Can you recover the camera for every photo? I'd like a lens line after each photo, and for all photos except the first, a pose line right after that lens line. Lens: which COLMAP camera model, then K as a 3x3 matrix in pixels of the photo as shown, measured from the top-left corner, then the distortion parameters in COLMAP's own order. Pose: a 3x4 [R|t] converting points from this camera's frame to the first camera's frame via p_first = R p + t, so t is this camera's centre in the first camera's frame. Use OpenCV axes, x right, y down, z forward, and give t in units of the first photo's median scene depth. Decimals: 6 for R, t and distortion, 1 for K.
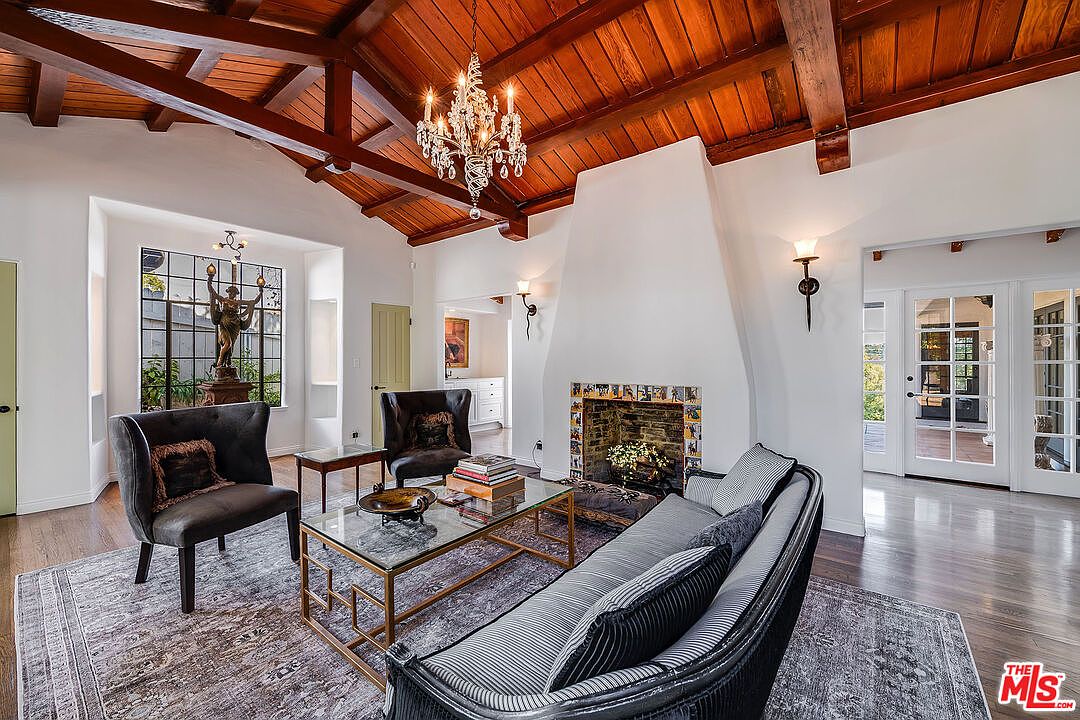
lens RADIAL K [[427.9, 0, 548.0], [0, 427.9, 359.8], [0, 0, 1]] dist [-0.008517, -0.000308]
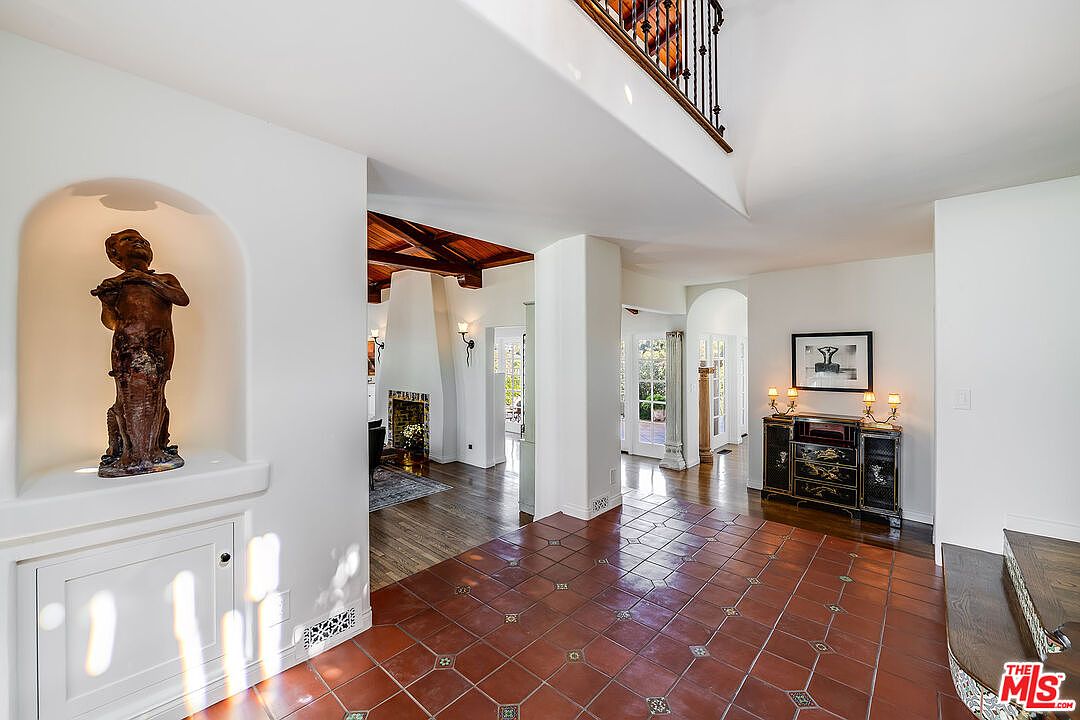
lens RADIAL K [[427.6, 0, 540.5], [0, 427.6, 357.0], [0, 0, 1]] dist [0.000818, -0.000446]
pose [[0.996572, 0.001928, -0.082704, 0.903834], [-0.001883, 0.999998, 0.000621, -0.094675], [0.082705, -0.000463, 0.996574, -0.789260]]
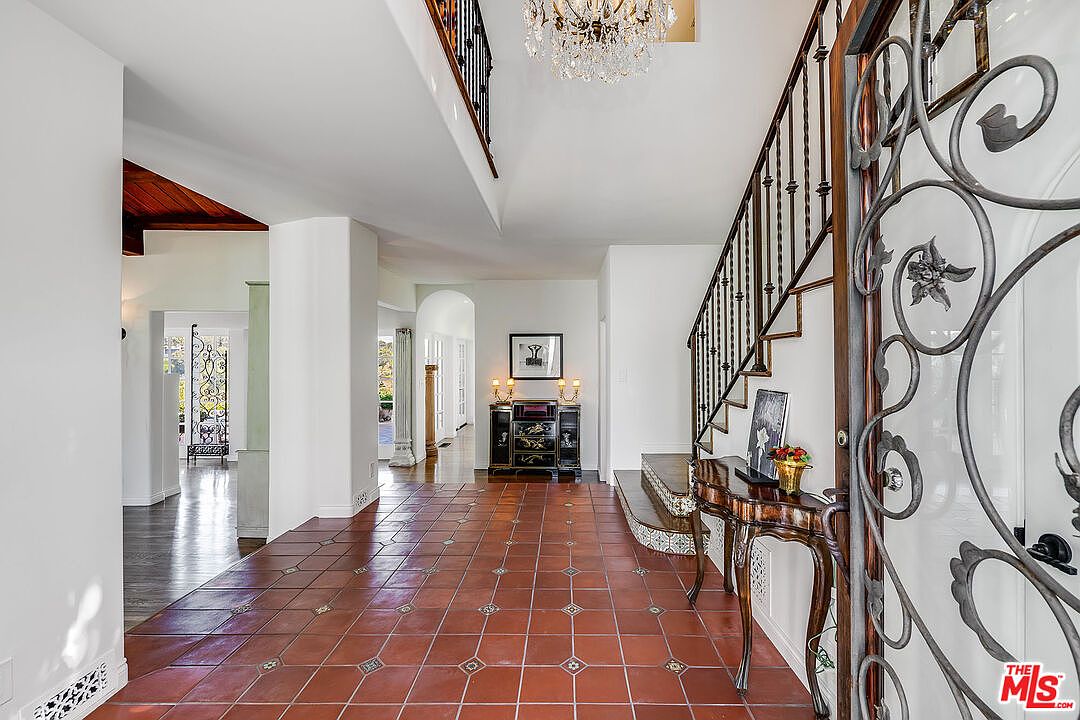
lens RADIAL K [[427.6, 0, 573.8], [0, 427.6, 355.6], [0, 0, 1]] dist [0.000818, -0.000446]
pose [[0.804567, 0.001890, 0.593858, 0.812217], [0.000881, 0.999990, -0.004376, -0.077366], [-0.593861, 0.004044, 0.804558, -0.827000]]
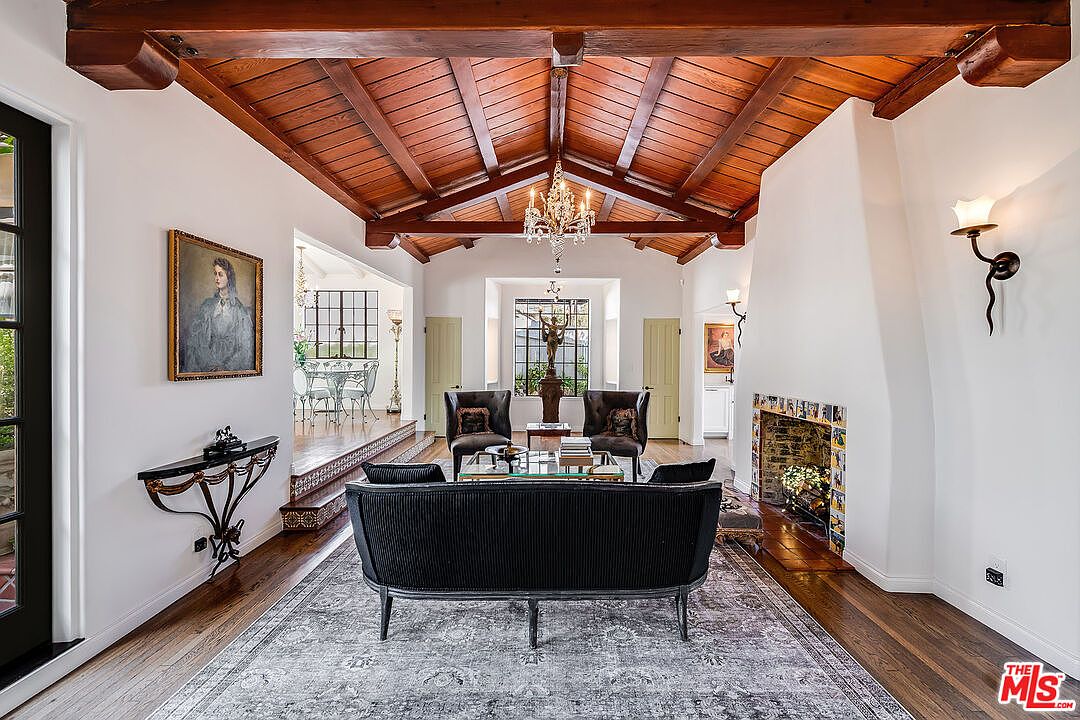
lens RADIAL K [[427.9, 0, 542.2], [0, 427.9, 362.9], [0, 0, 1]] dist [-0.008517, -0.000308]
pose [[0.603700, 0.010935, -0.797137, 0.580337], [-0.009236, 0.999935, 0.006722, -0.018158], [0.797158, 0.003304, 0.603762, 0.038269]]
